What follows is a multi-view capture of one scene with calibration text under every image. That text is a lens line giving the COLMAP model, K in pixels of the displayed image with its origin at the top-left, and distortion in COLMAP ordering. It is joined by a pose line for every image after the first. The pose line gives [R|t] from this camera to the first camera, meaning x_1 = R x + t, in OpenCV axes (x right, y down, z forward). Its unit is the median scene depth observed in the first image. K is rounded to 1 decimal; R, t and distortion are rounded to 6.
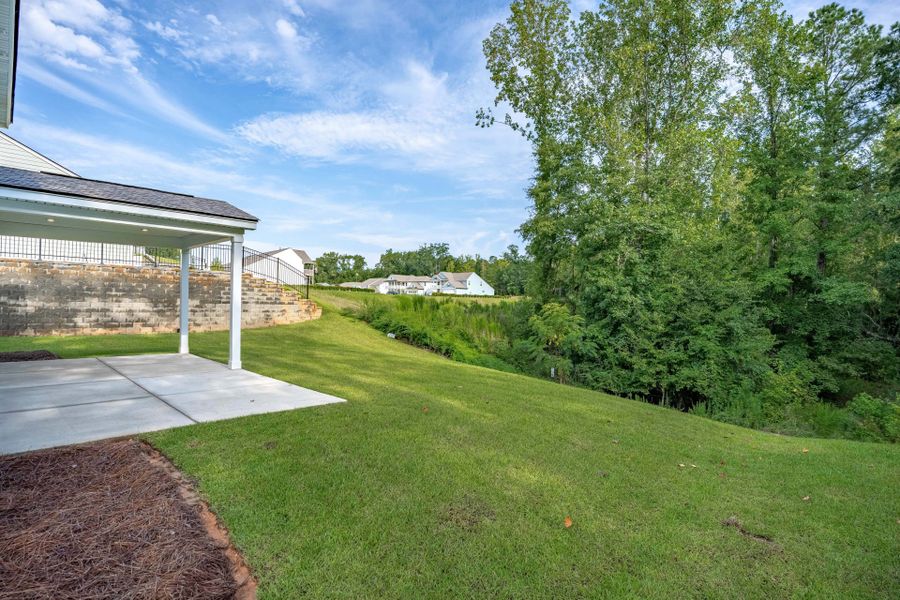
lens RADIAL K [[434.1, 0, 452.0], [0, 434.1, 304.8], [0, 0, 1]] dist [-0.025417, 0.001512]
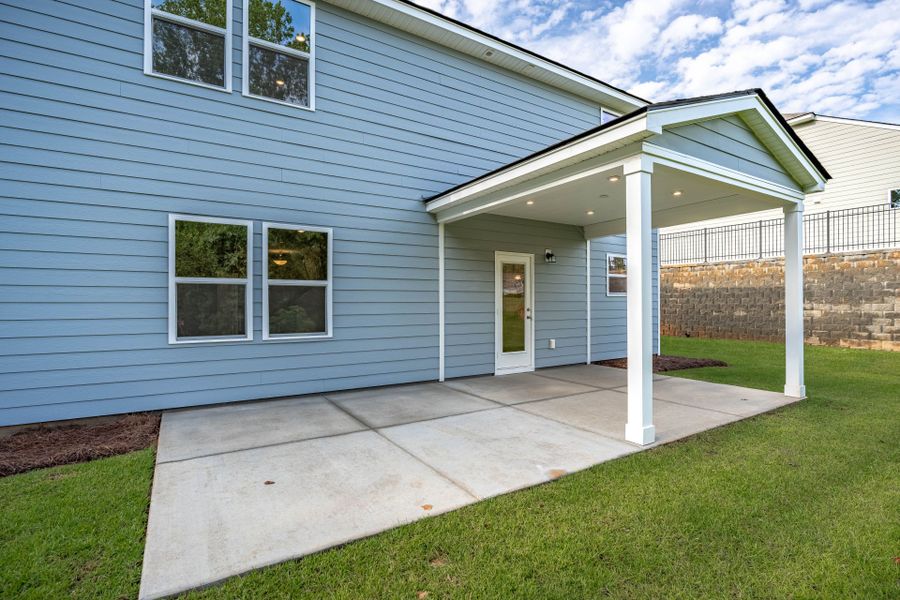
lens RADIAL K [[434.1, 0, 452.0], [0, 434.1, 304.8], [0, 0, 1]] dist [-0.025417, 0.001512]
pose [[-0.240310, -0.009451, -0.970650, 0.001477], [0.001563, 0.999948, -0.010123, 0.000913], [0.970695, -0.003949, -0.240282, 0.338680]]
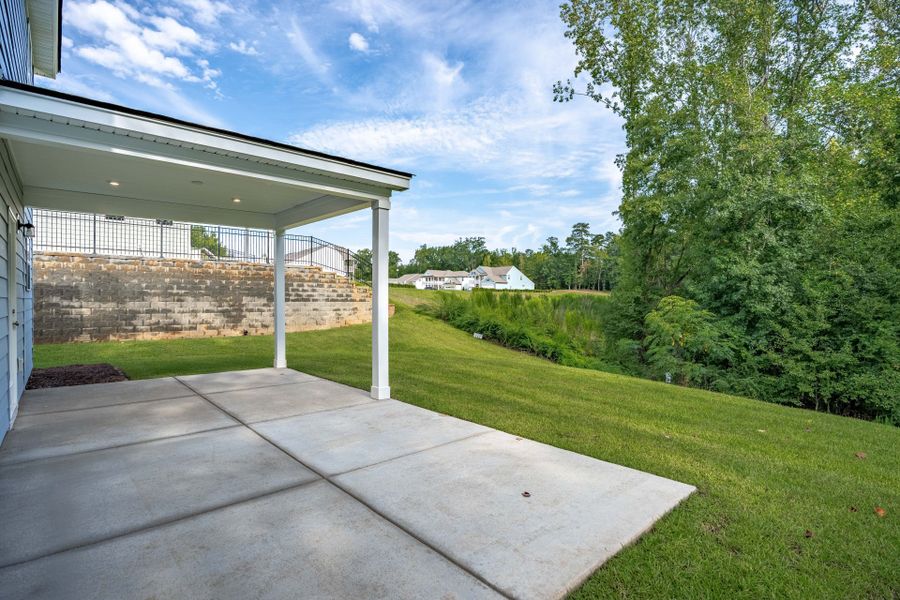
lens RADIAL K [[434.1, 0, 452.0], [0, 434.1, 304.8], [0, 0, 1]] dist [-0.025417, 0.001512]
pose [[0.997549, -0.012419, -0.068863, -0.128422], [0.013167, 0.999859, 0.010419, -0.001010], [0.068724, -0.011300, 0.997572, 0.125312]]
